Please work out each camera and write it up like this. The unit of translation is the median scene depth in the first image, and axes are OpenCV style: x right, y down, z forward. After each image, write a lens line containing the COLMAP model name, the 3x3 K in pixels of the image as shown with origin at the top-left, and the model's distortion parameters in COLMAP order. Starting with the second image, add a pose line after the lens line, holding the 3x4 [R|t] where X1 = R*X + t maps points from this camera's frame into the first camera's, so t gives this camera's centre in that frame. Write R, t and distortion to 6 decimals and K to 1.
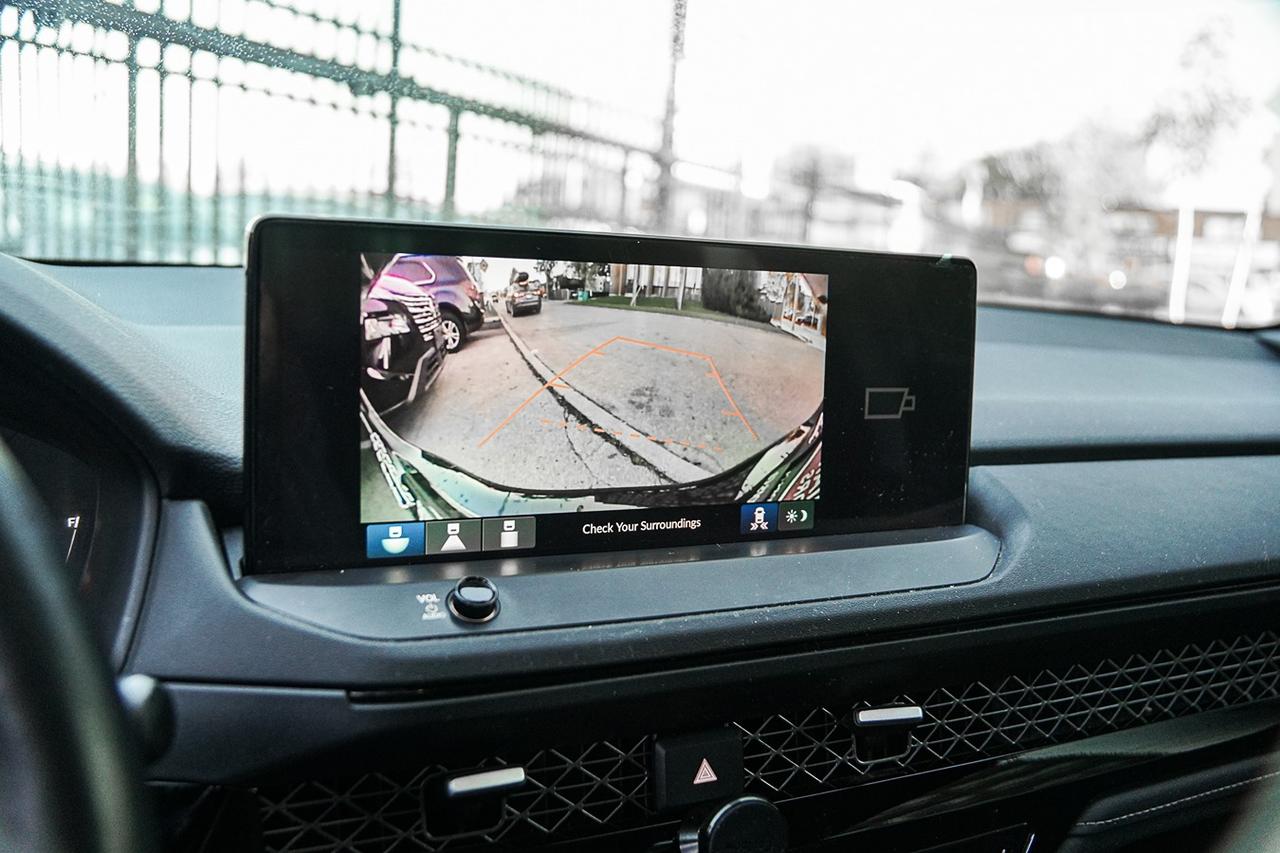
lens RADIAL K [[1077.2, 0, 640.0], [0, 1077.2, 426.5], [0, 0, 1]] dist [-0.035655, 0.000479]
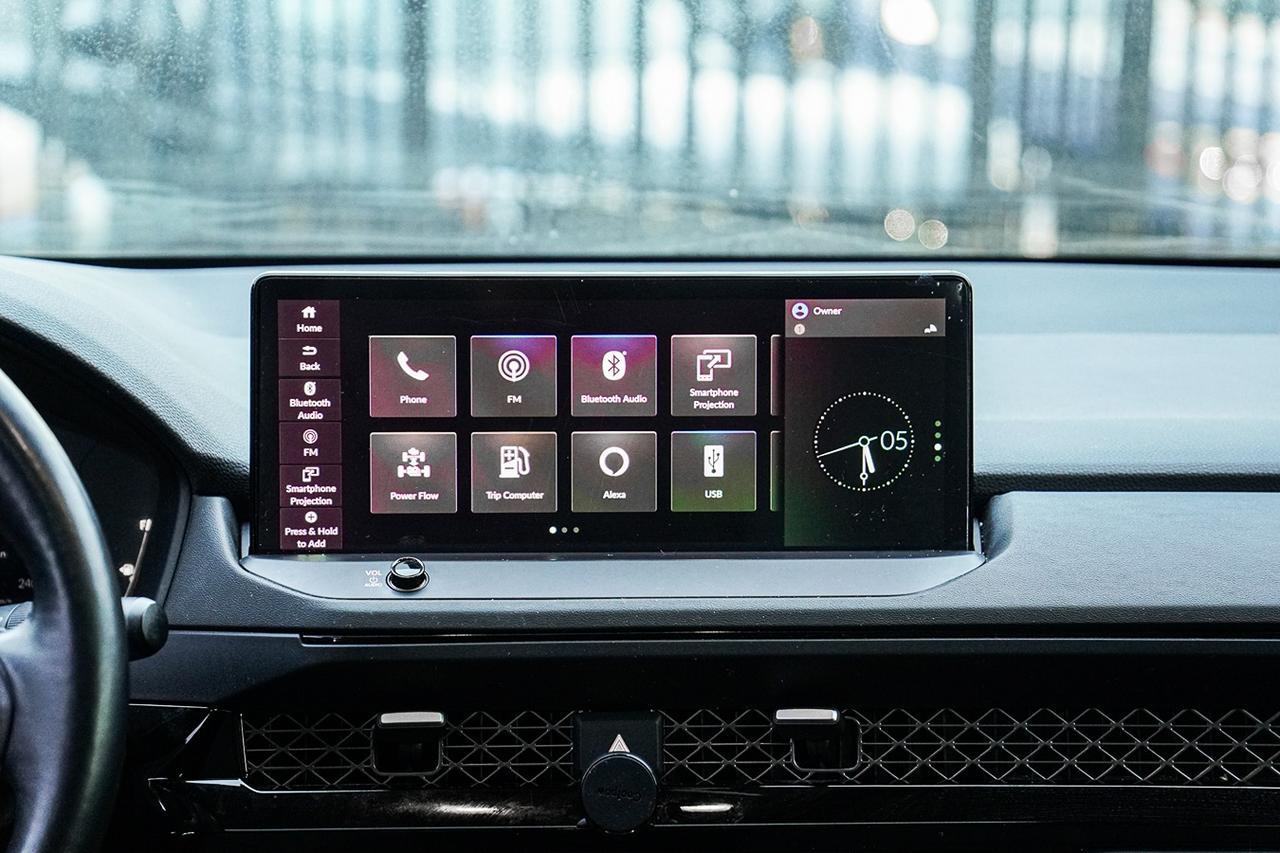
lens RADIAL K [[2933.0, 0, 640.0], [0, 2933.0, 426.5], [0, 0, 1]] dist [0.553368, 0.021451]
pose [[0.923541, 0.006204, -0.383448, 1.408365], [-0.012973, 0.999802, -0.015070, 0.034170], [0.383279, 0.018892, 0.923439, -2.074144]]
